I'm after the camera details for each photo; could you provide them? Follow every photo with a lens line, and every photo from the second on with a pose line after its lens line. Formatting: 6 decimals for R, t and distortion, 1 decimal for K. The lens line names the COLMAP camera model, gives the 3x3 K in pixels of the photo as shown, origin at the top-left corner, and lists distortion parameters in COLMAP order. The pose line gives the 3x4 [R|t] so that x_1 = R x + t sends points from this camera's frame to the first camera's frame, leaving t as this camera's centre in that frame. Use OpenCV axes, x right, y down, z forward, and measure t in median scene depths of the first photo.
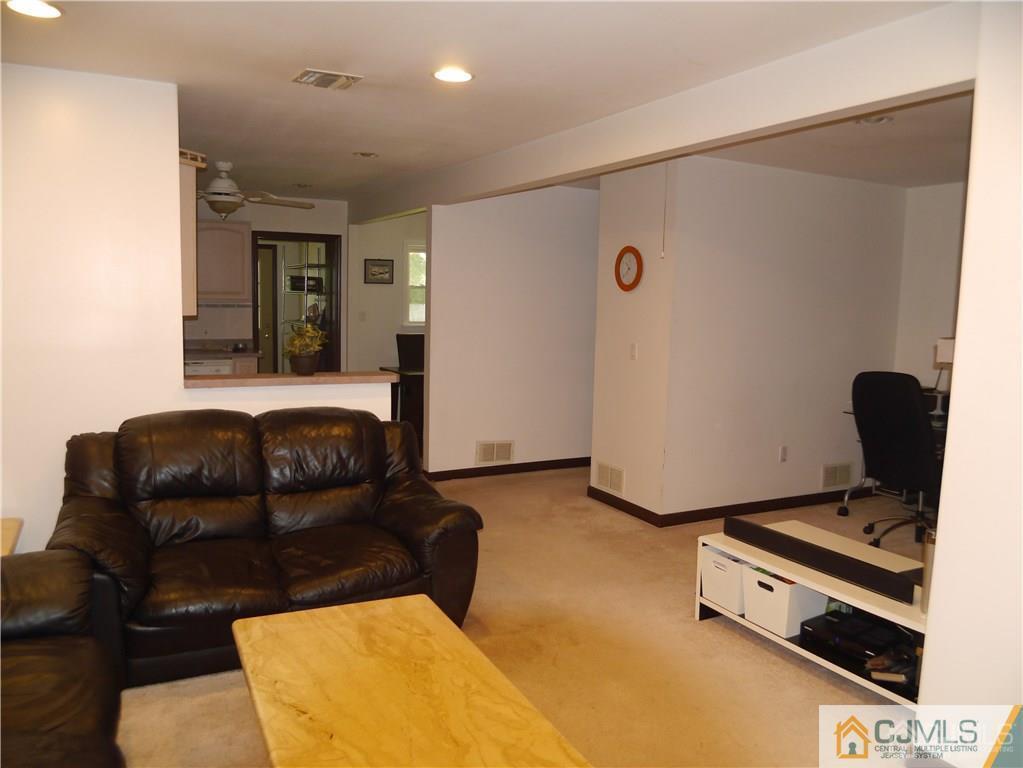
lens RADIAL K [[821.7, 0, 513.6], [0, 821.7, 382.3], [0, 0, 1]] dist [-0.018187, 0.011072]
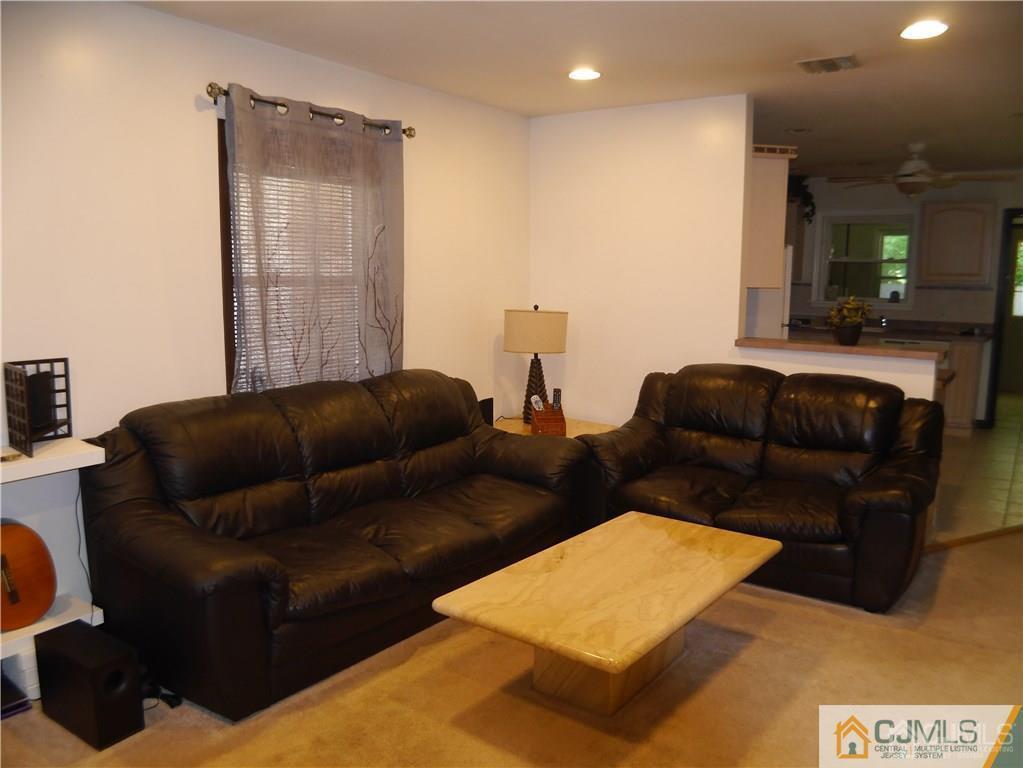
lens RADIAL K [[821.7, 0, 514.2], [0, 821.7, 385.8], [0, 0, 1]] dist [-0.018187, 0.011072]
pose [[0.444656, 0.099492, -0.890159, 0.518113], [-0.094767, 0.993459, 0.063700, 0.018566], [0.890674, 0.056034, 0.451176, 0.161039]]
